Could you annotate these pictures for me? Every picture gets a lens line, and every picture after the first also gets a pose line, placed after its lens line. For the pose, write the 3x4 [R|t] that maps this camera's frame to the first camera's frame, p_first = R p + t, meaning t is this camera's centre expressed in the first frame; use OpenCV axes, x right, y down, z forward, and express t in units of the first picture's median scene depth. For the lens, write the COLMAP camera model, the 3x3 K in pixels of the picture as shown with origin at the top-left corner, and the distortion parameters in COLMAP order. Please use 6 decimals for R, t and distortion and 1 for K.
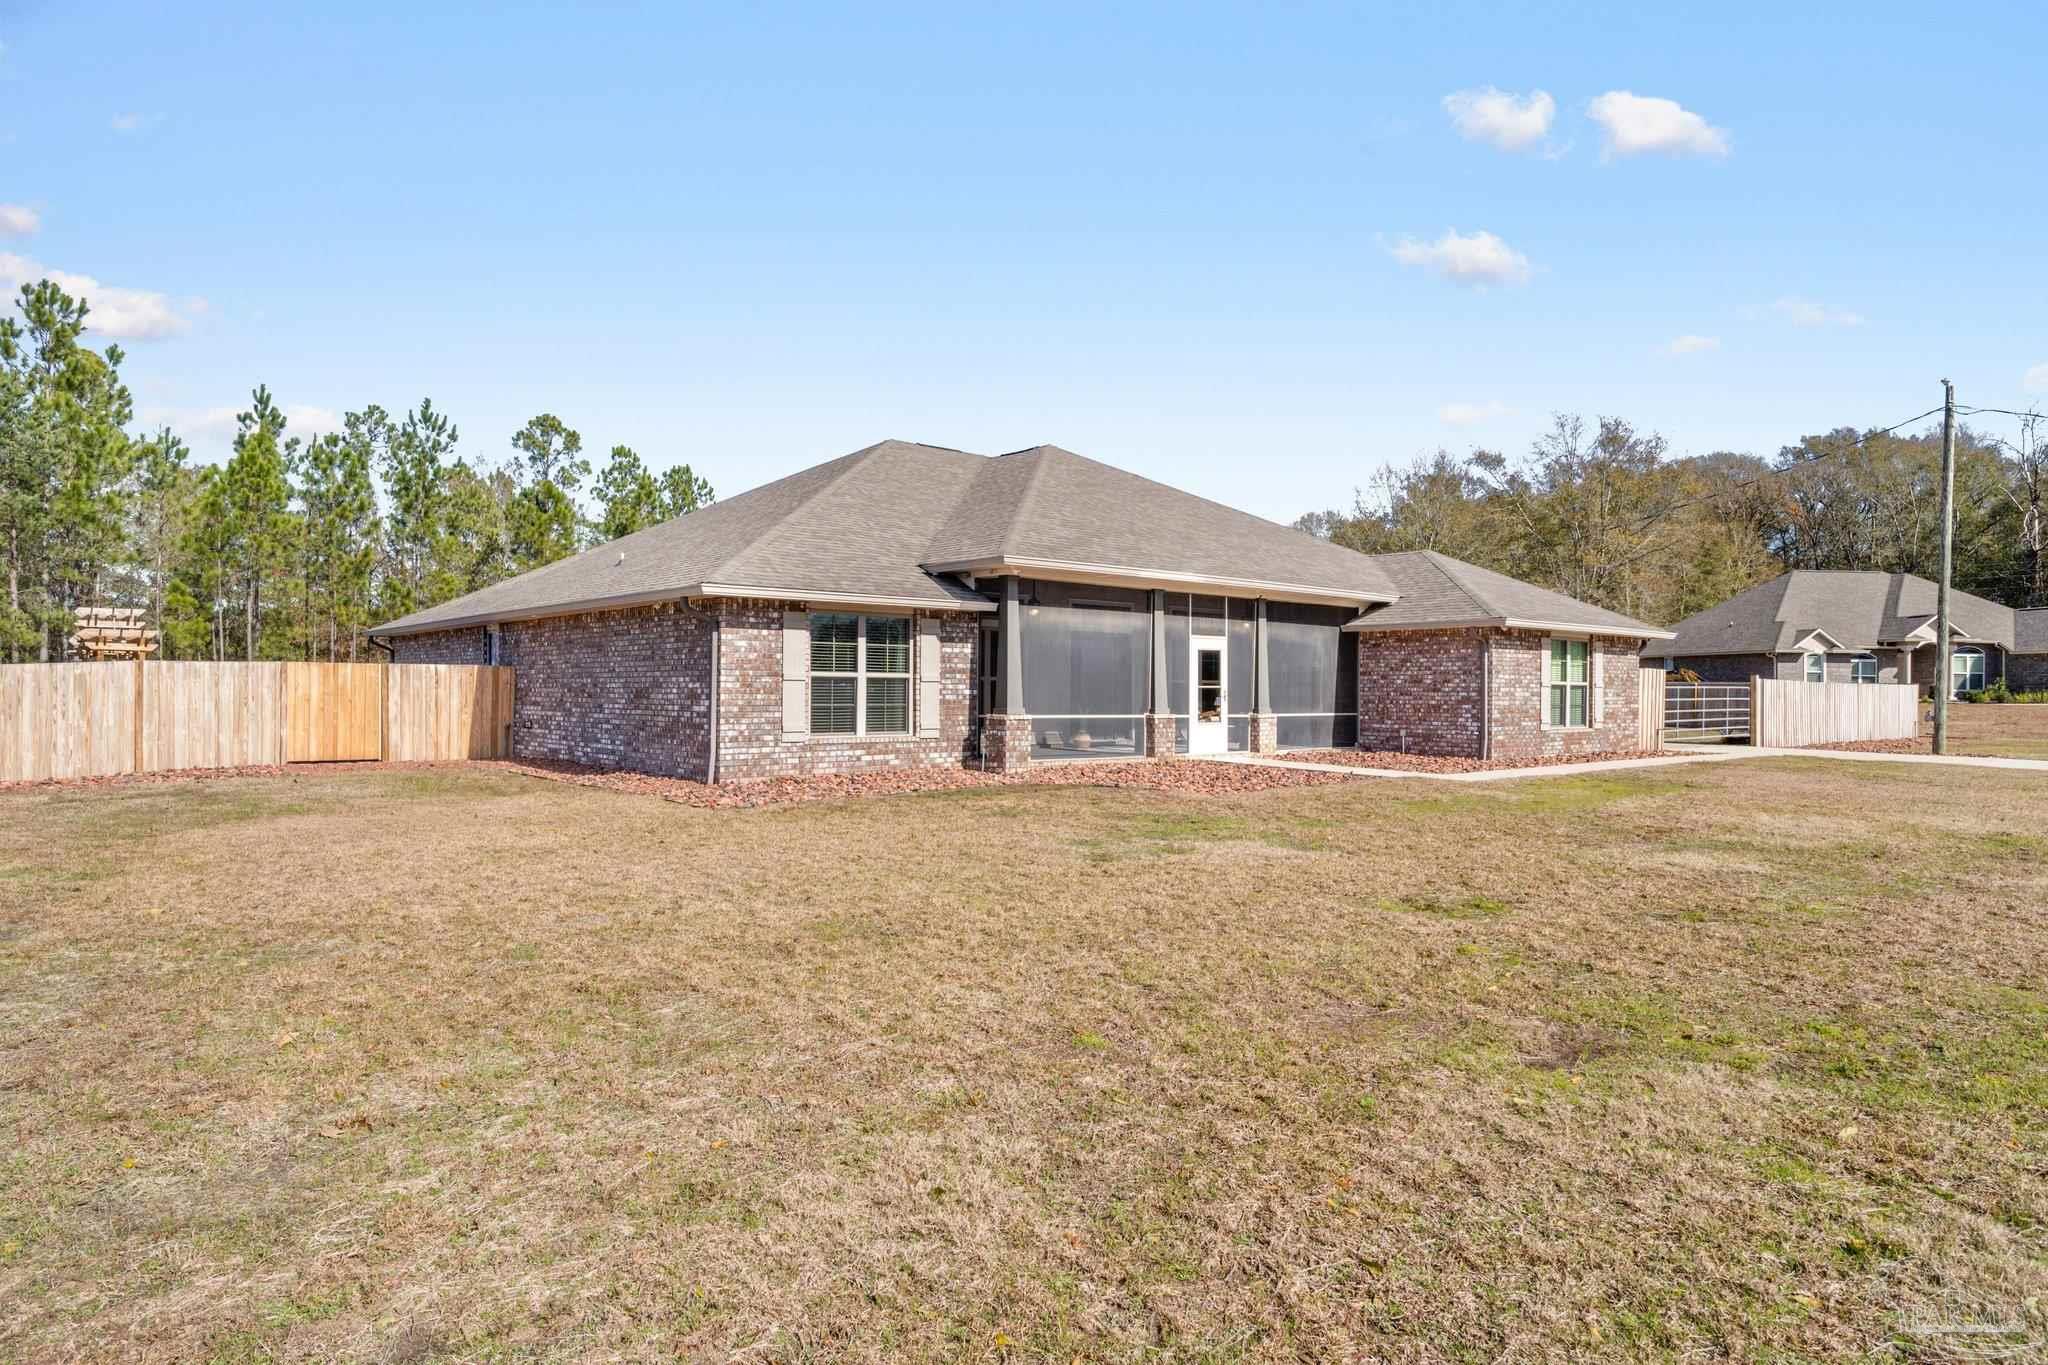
lens RADIAL K [[1244.2, 0, 1030.8], [0, 1244.2, 685.0], [0, 0, 1]] dist [0.028174, 0.000043]
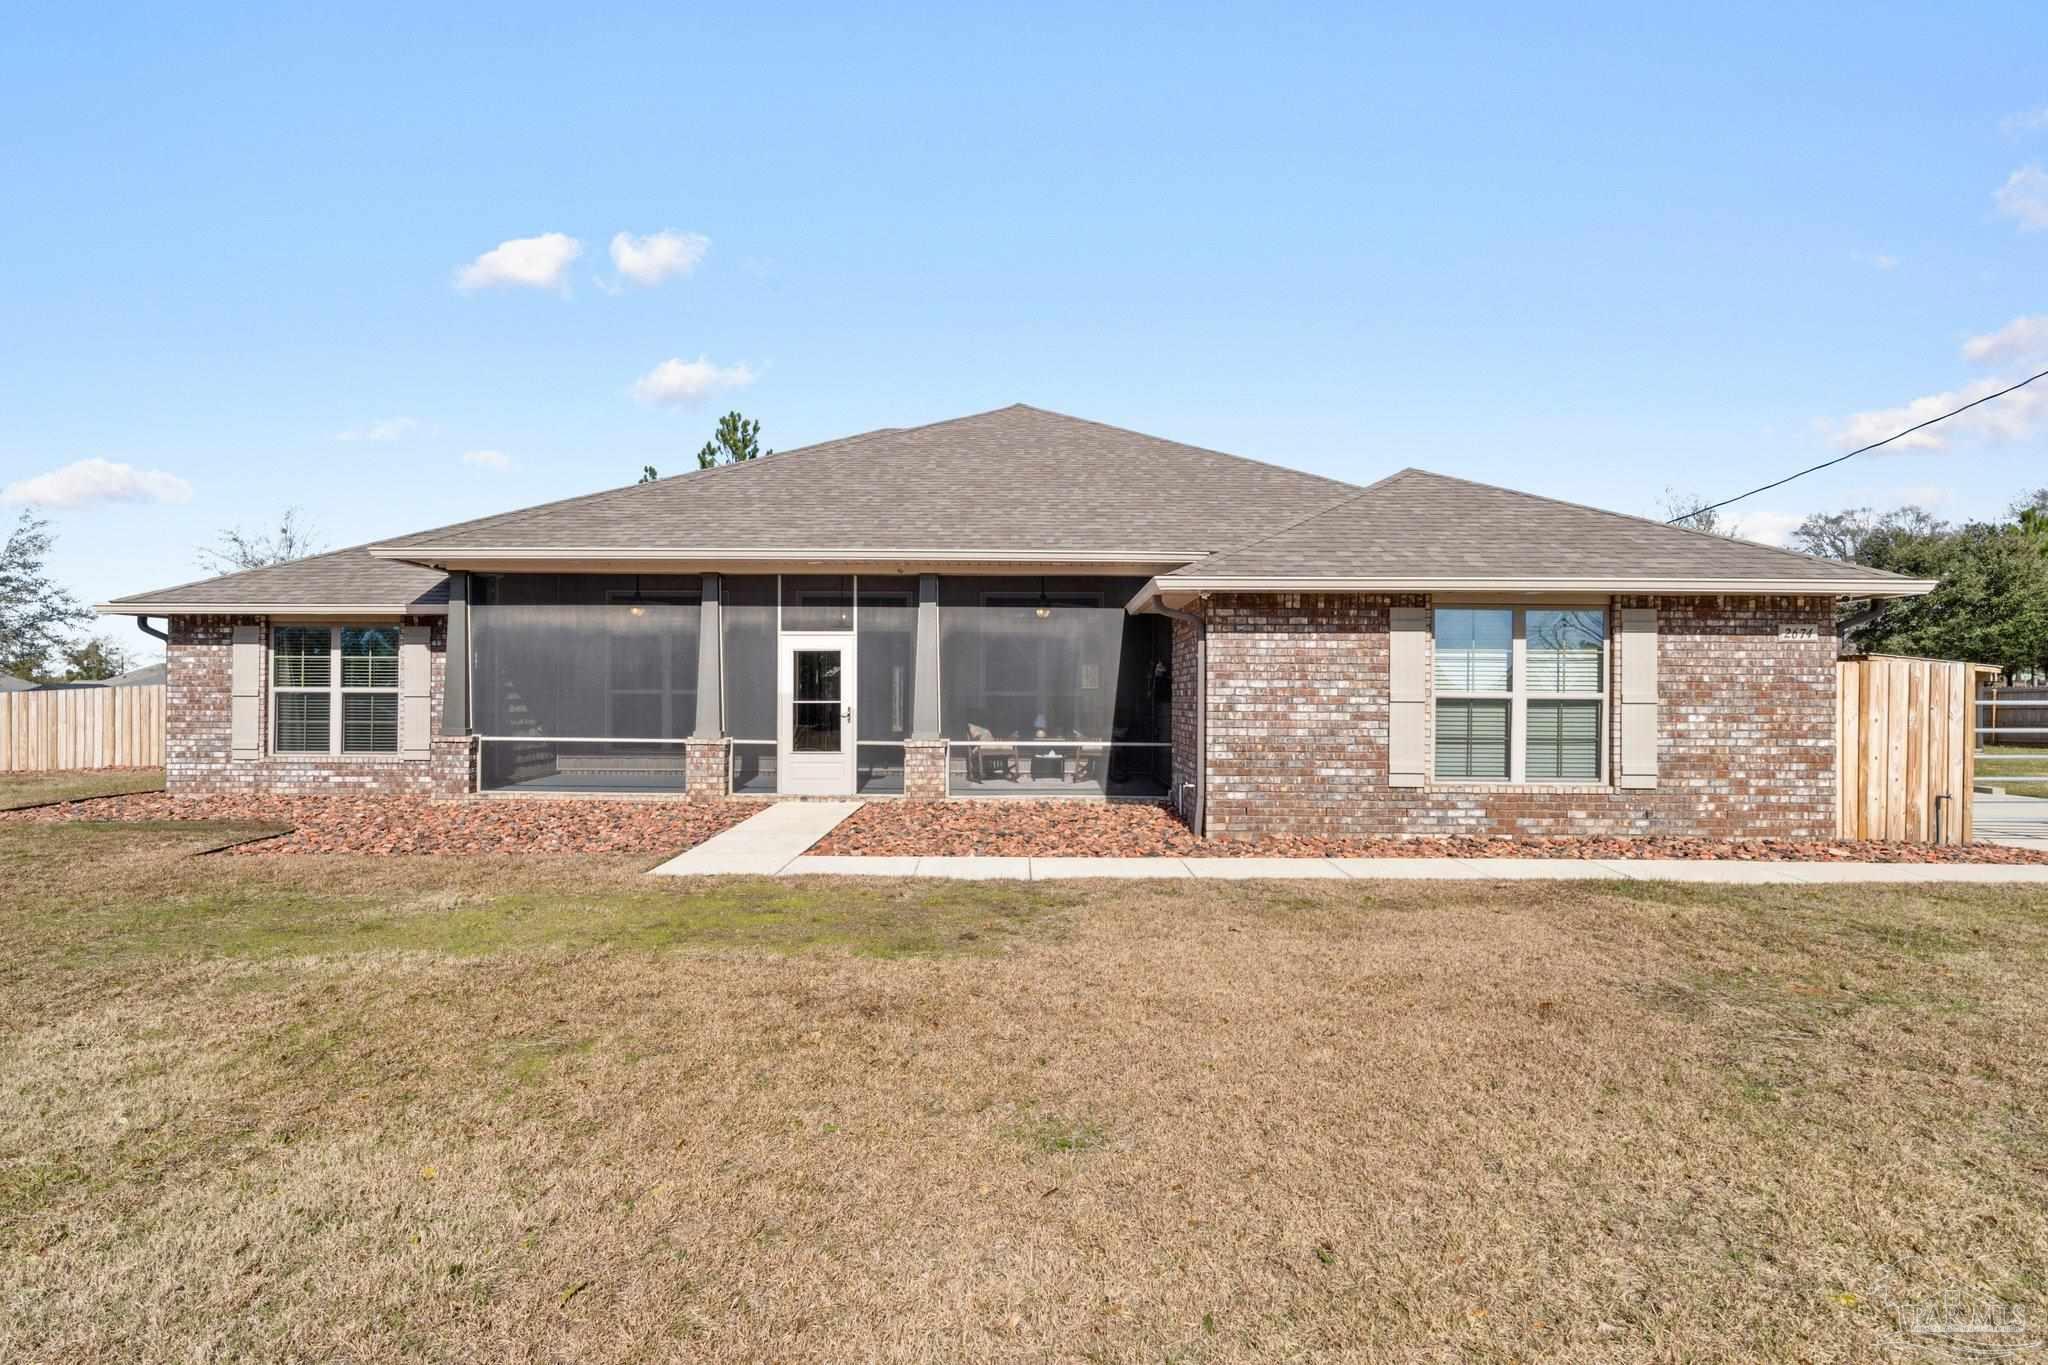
lens RADIAL K [[1093.8, 0, 1021.0], [0, 1093.8, 694.3], [0, 0, 1]] dist [-0.007268, -0.000181]
pose [[0.739560, -0.005471, -0.673068, 0.765042], [0.001508, 0.999978, -0.006471, 0.001086], [0.673089, 0.003771, 0.739552, 0.714608]]
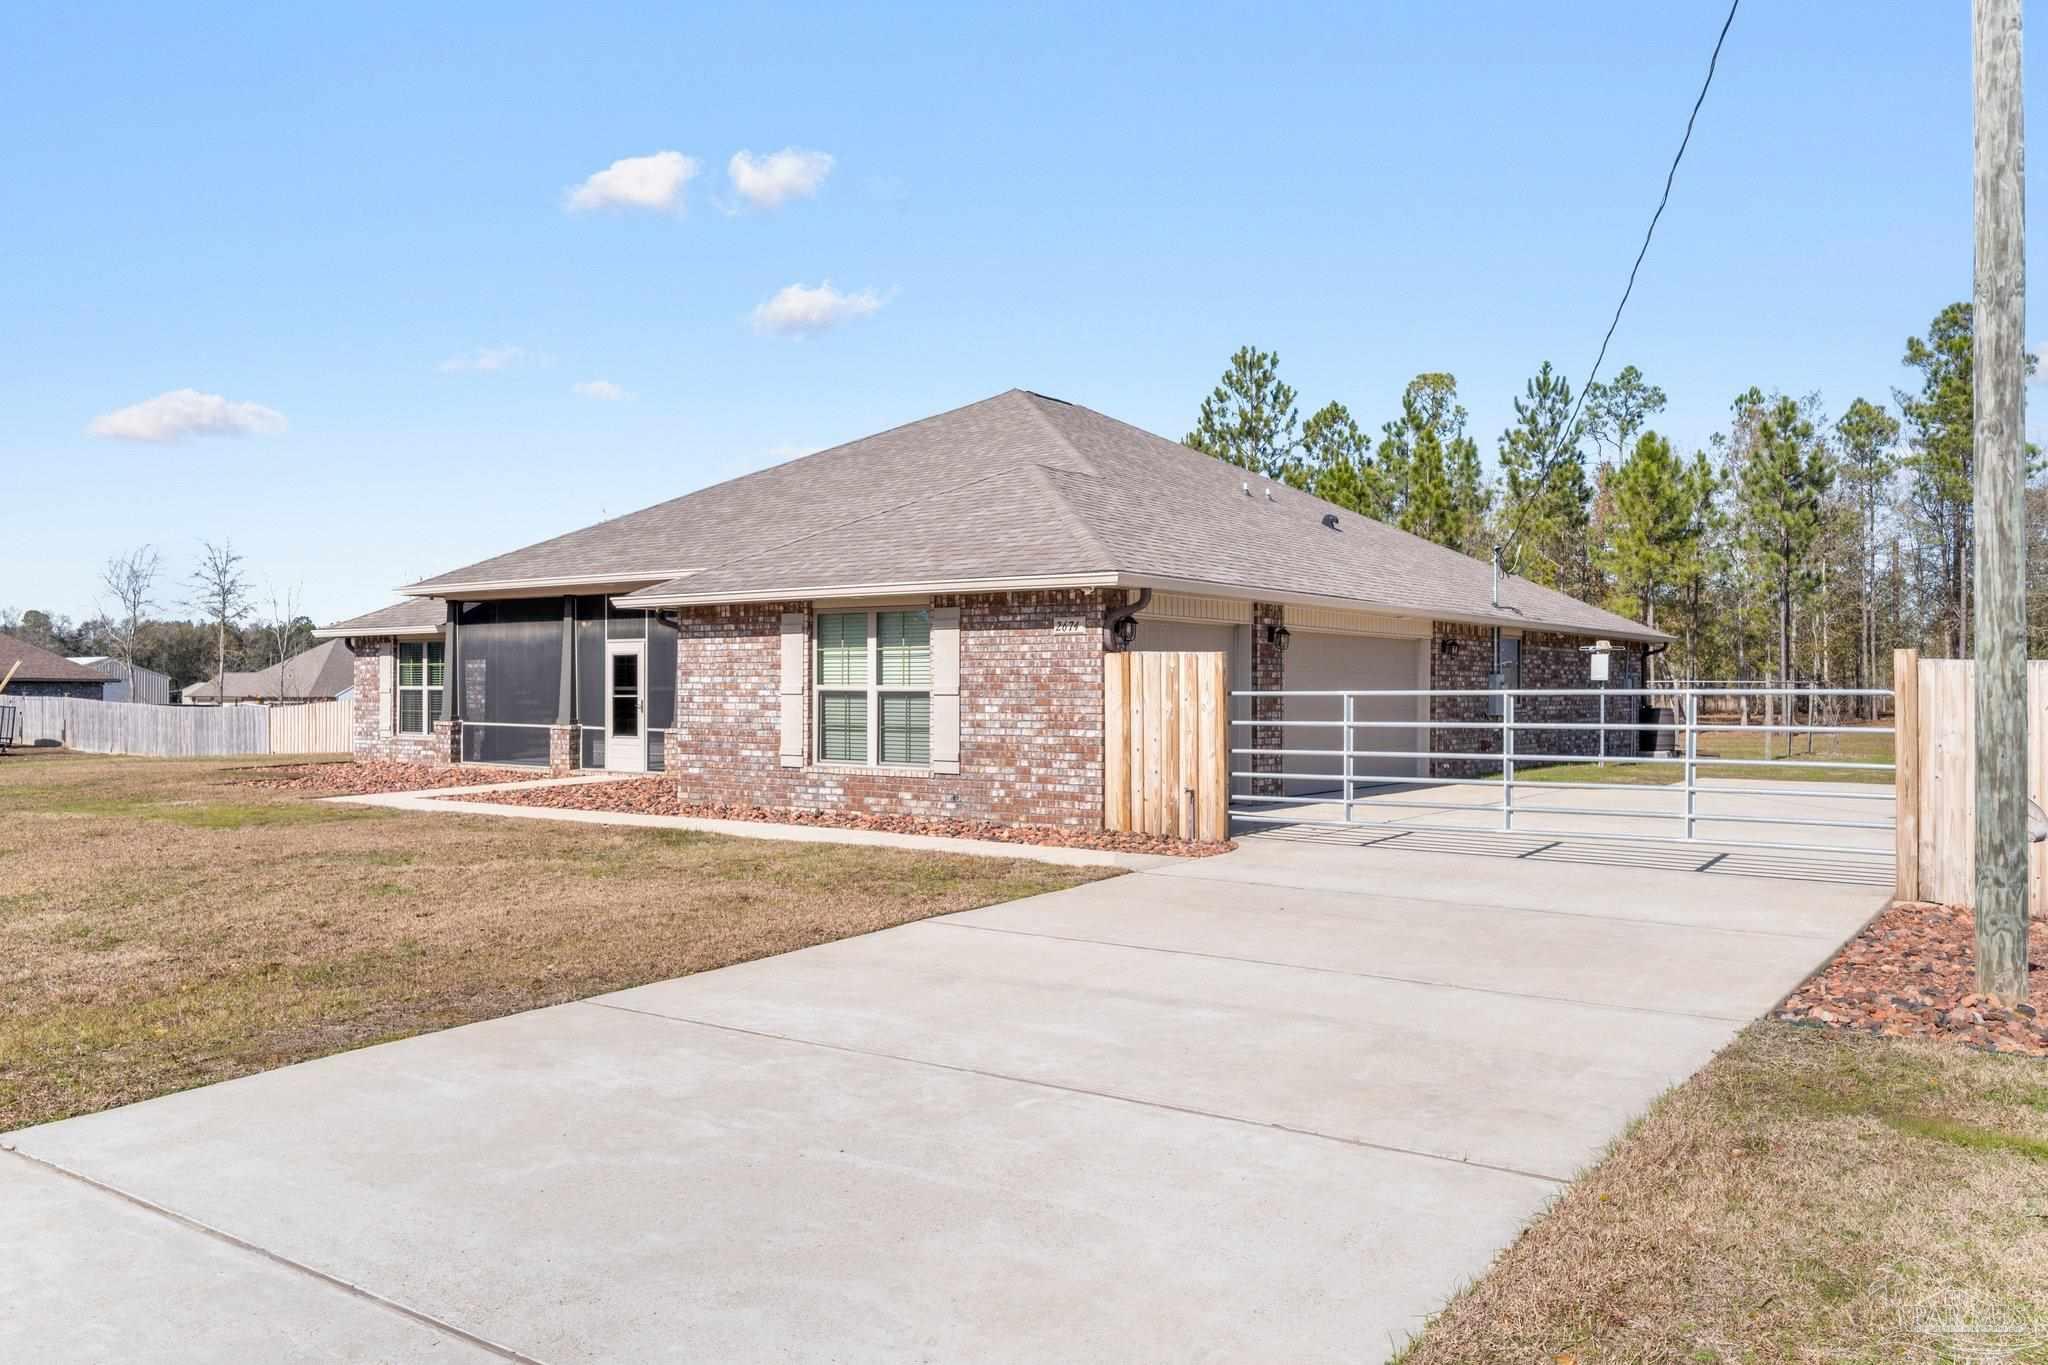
lens RADIAL K [[1528.0, 0, 1024.4], [0, 1528.0, 685.4], [0, 0, 1]] dist [-0.007281, 0.000026]
pose [[0.219507, -0.011066, -0.975548, 1.481299], [0.000838, 0.999937, -0.011154, 0.006996], [0.975611, 0.001630, 0.219503, 1.212322]]
